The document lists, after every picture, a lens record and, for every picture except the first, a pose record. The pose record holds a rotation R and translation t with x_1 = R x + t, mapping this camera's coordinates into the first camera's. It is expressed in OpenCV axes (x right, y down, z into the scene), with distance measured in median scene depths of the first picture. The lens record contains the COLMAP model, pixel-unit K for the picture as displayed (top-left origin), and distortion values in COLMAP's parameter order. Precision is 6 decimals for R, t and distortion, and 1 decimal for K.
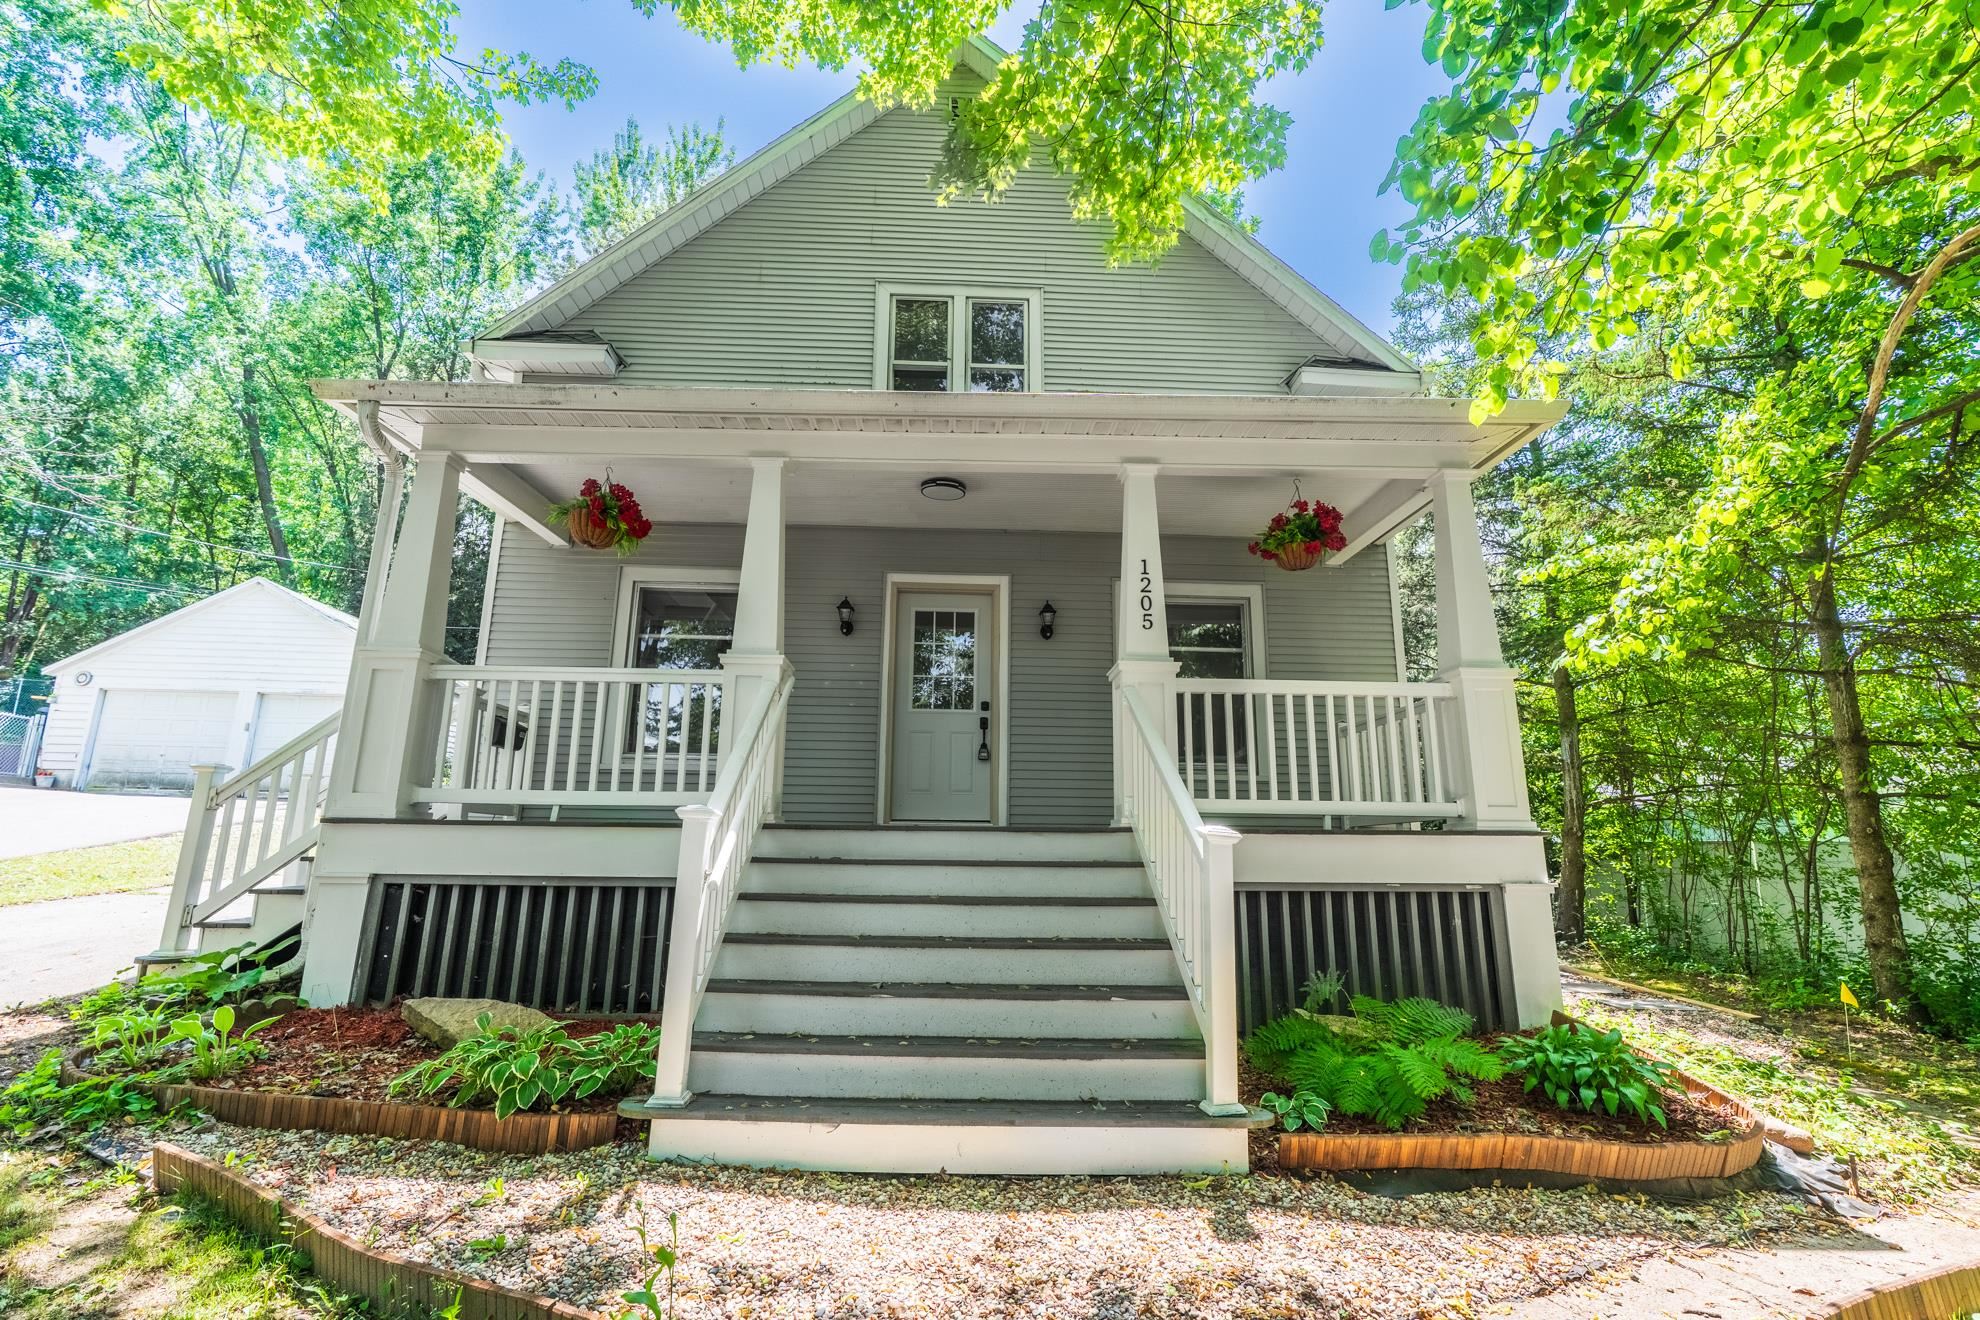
lens RADIAL K [[931.3, 0, 990.7], [0, 931.3, 615.9], [0, 0, 1]] dist [-0.009024, -0.000111]
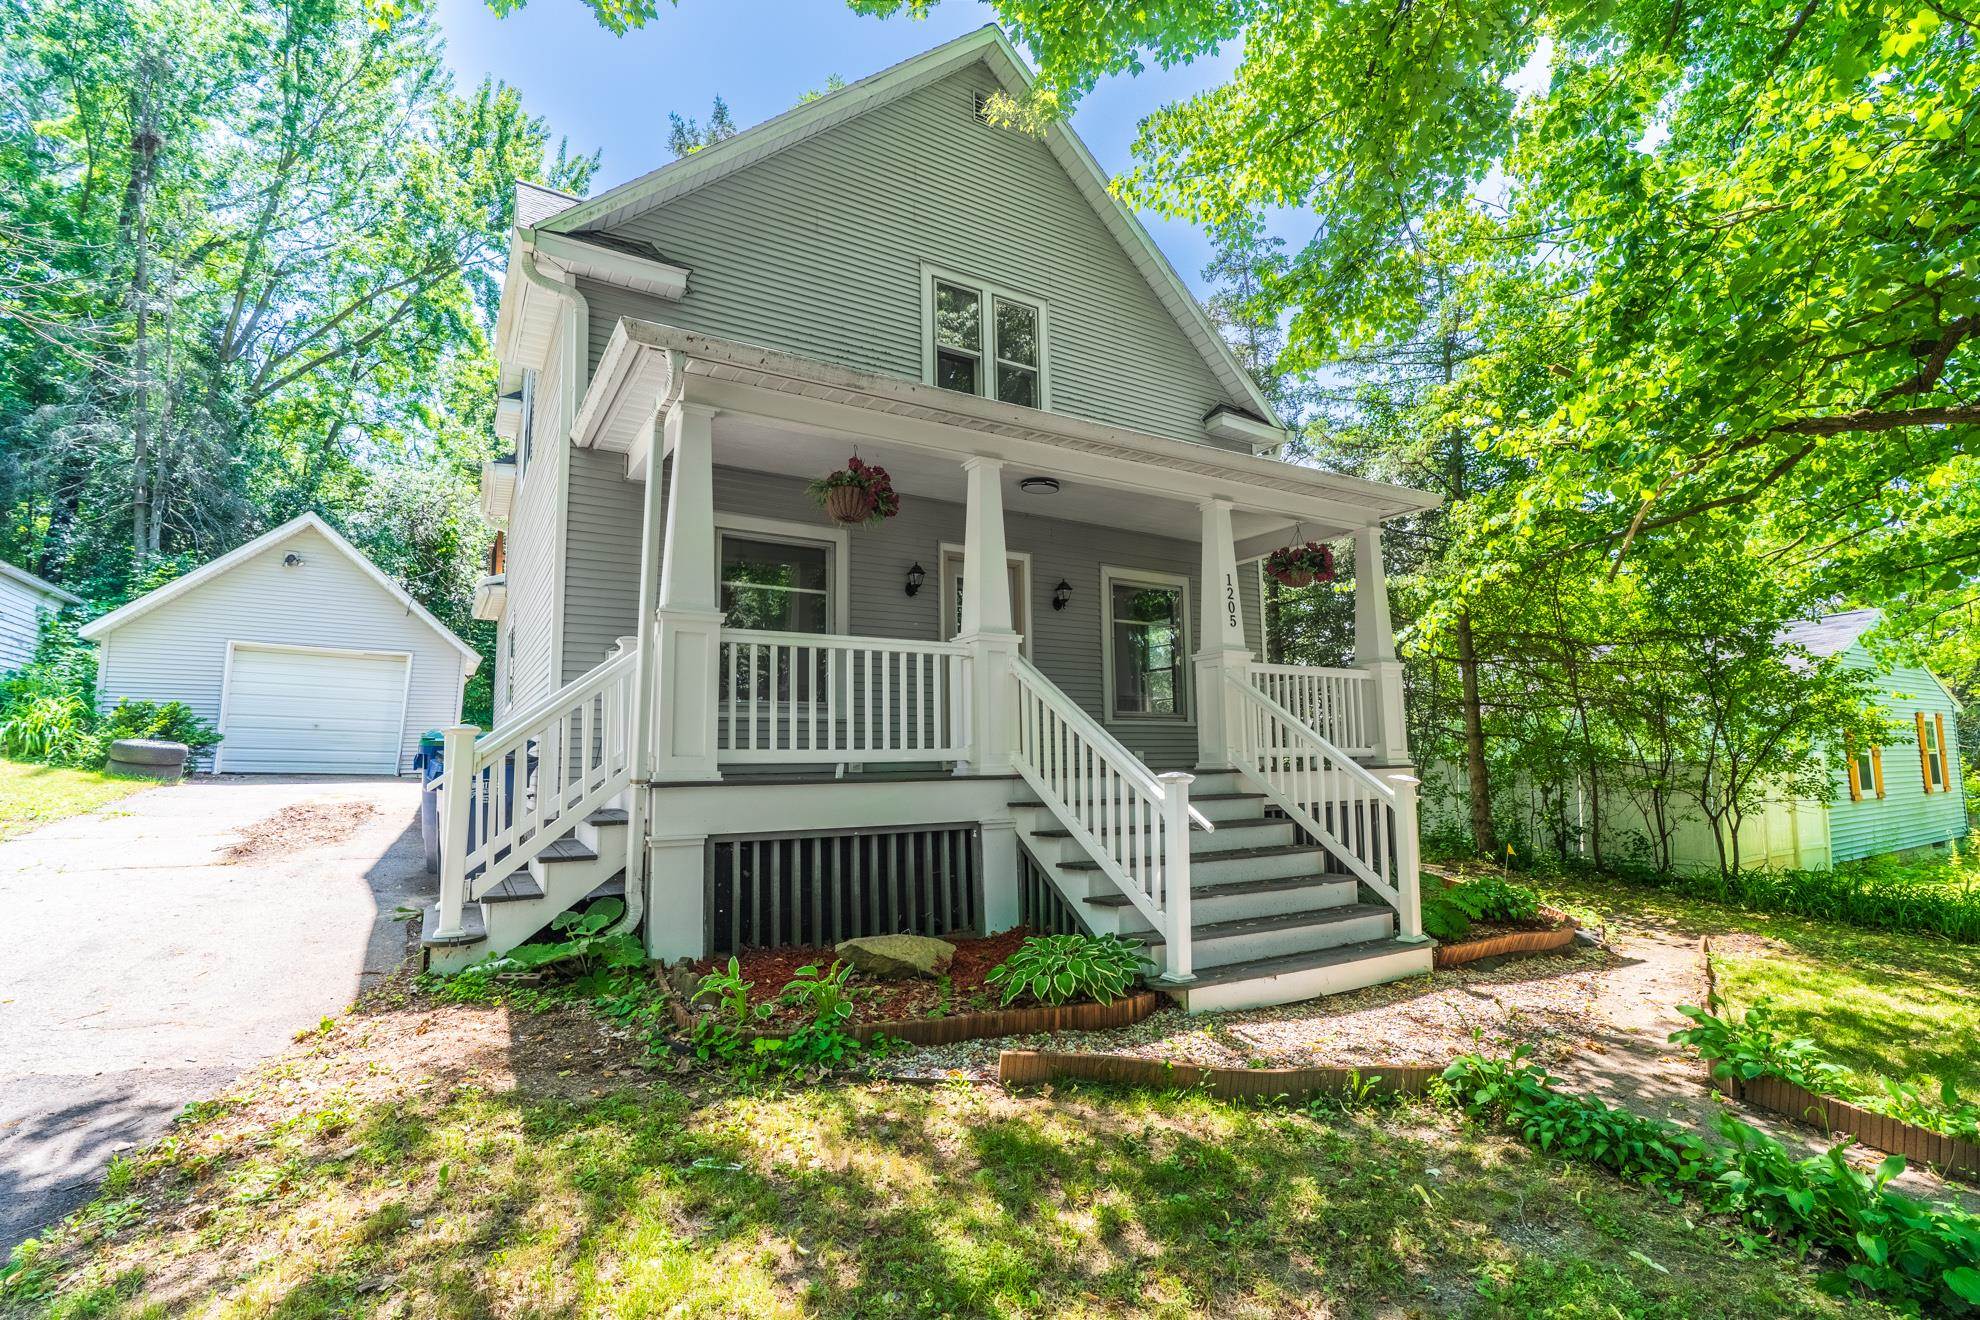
lens RADIAL K [[939.2, 0, 1023.6], [0, 939.2, 650.3], [0, 0, 1]] dist [-0.074067, 0.031372]
pose [[0.865800, 0.041599, 0.498659, -0.834405], [-0.085730, 0.994135, 0.065918, -0.005899], [-0.492992, -0.099822, 0.864288, 0.006197]]
